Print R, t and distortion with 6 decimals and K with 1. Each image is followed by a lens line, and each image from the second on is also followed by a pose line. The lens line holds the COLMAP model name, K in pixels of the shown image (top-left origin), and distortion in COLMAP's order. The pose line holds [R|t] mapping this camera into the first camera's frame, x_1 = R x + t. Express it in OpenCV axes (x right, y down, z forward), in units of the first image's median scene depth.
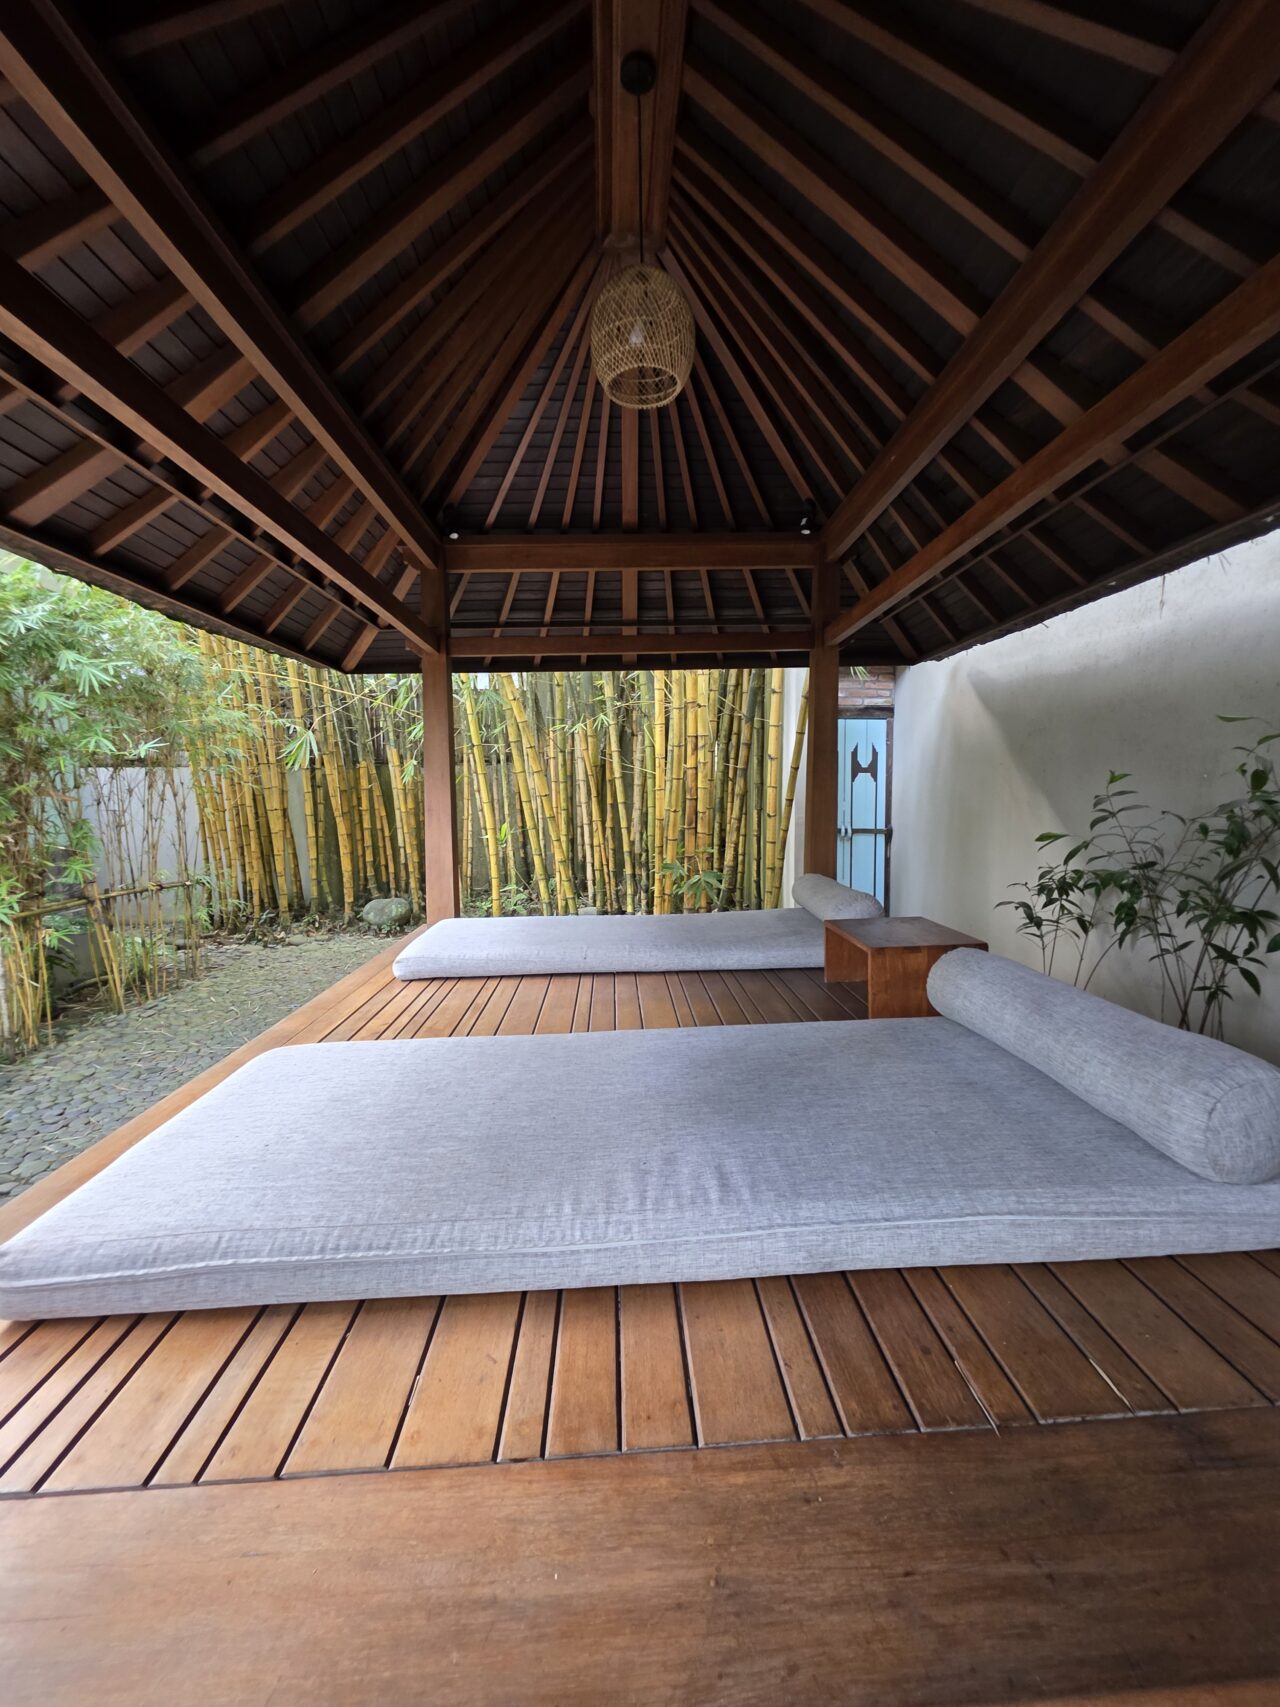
lens RADIAL K [[686.6, 0, 643.6], [0, 686.6, 850.0], [0, 0, 1]] dist [-0.000773, -0.000045]
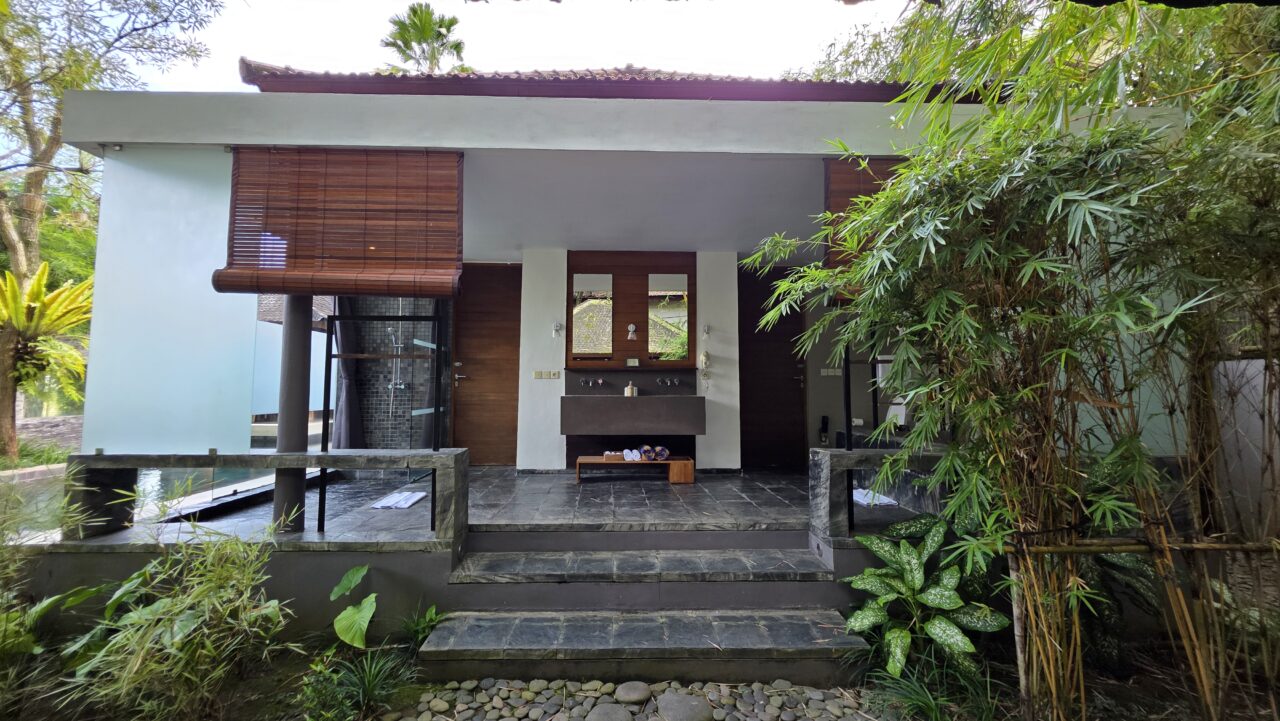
lens RADIAL K [[505.7, 0, 639.4], [0, 505.7, 356.2], [0, 0, 1]] dist [0.001094, -0.000086]
pose [[-0.015918, -0.063260, -0.997870, -0.282612], [-0.084689, 0.994496, -0.061695, -0.049508], [0.996280, 0.083526, -0.021187, 0.493623]]
